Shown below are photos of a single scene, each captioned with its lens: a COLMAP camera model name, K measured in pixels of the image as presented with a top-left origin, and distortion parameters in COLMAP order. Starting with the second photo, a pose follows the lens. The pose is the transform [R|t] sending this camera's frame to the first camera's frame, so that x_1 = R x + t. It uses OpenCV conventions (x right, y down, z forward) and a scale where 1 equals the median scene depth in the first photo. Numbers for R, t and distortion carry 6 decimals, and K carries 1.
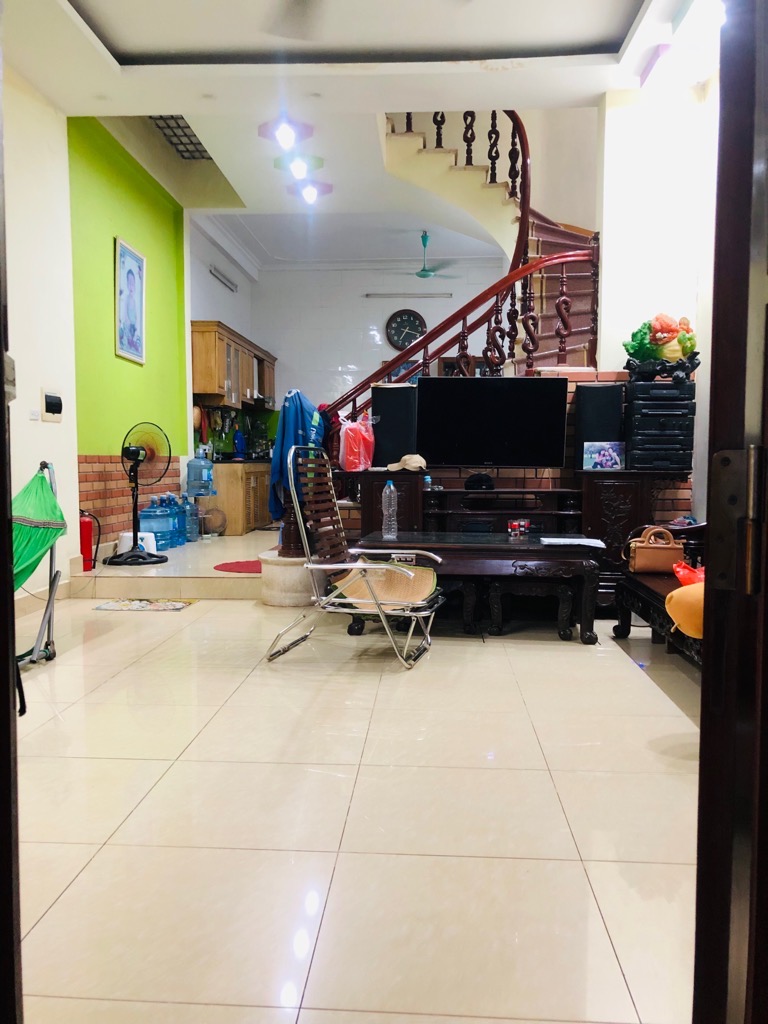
lens RADIAL K [[756.4, 0, 384.0], [0, 756.4, 512.0], [0, 0, 1]] dist [0.002148, 0.004075]
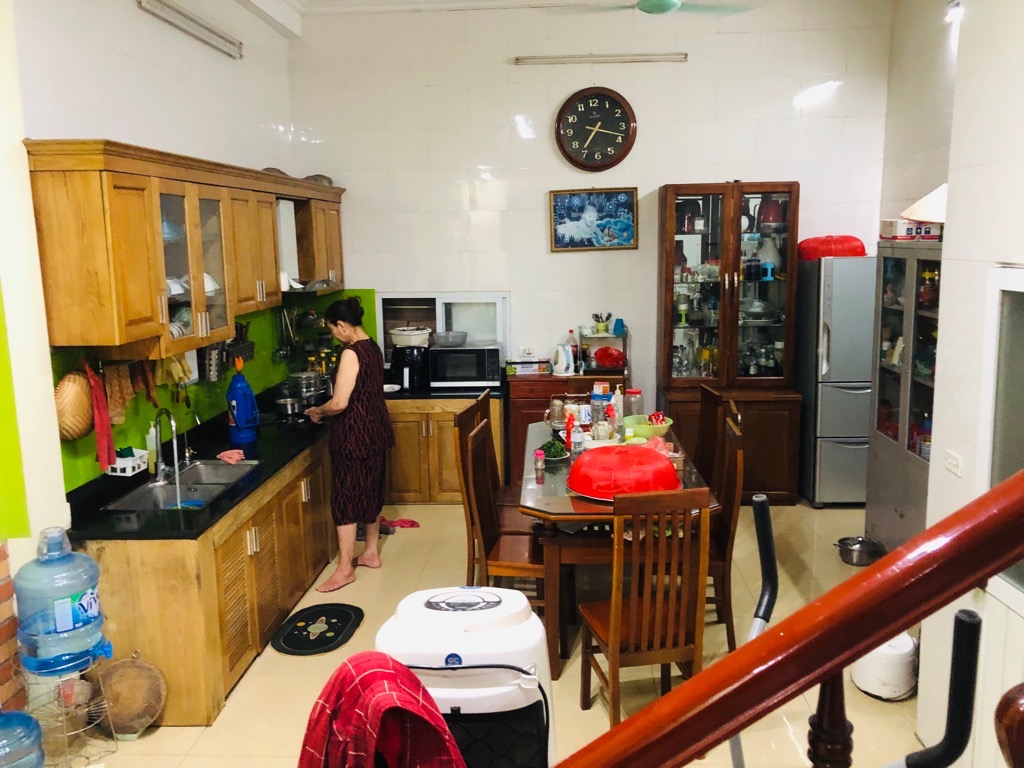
lens RADIAL K [[757.6, 0, 512.4], [0, 757.6, 331.5], [0, 0, 1]] dist [-0.000936, 0.006521]
pose [[0.999771, -0.020222, -0.006970, -0.047521], [0.020591, 0.998124, 0.057657, -0.252113], [0.005791, -0.057787, 0.998312, 0.906812]]
